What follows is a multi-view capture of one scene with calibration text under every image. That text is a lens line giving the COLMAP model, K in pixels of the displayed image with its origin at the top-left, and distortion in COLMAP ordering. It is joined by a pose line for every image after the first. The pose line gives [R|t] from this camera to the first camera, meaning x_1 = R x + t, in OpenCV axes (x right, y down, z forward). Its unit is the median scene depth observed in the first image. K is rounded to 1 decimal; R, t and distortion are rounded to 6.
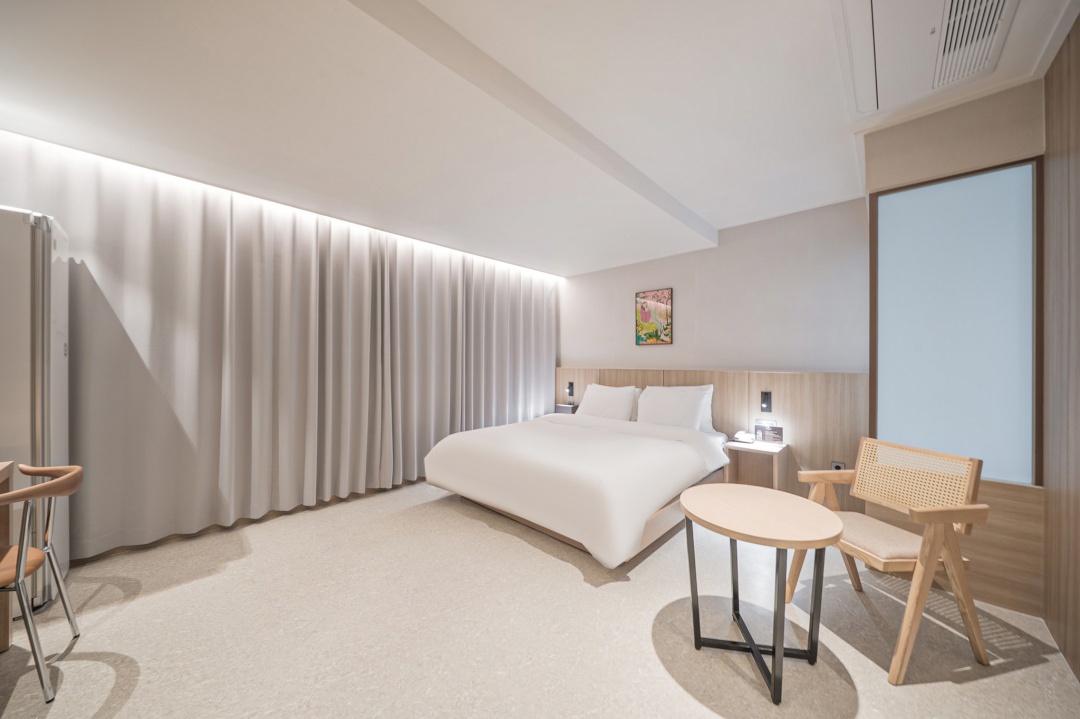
lens RADIAL K [[368.9, 0, 540.9], [0, 368.9, 360.9], [0, 0, 1]] dist [-0.008602, -0.000018]
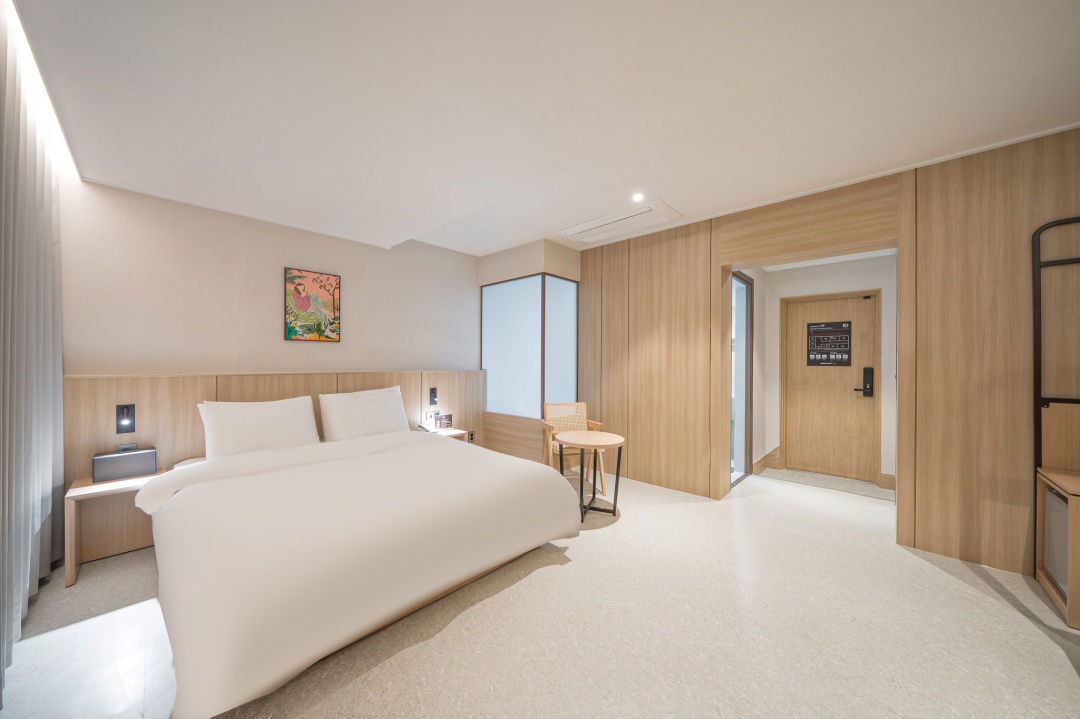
lens RADIAL K [[368.9, 0, 540.9], [0, 368.9, 360.9], [0, 0, 1]] dist [-0.008602, -0.000018]
pose [[-0.007464, -0.002936, 0.999968, -0.494275], [-0.011666, 0.999928, 0.002849, -0.010263], [-0.999904, -0.011644, -0.007498, 0.539259]]
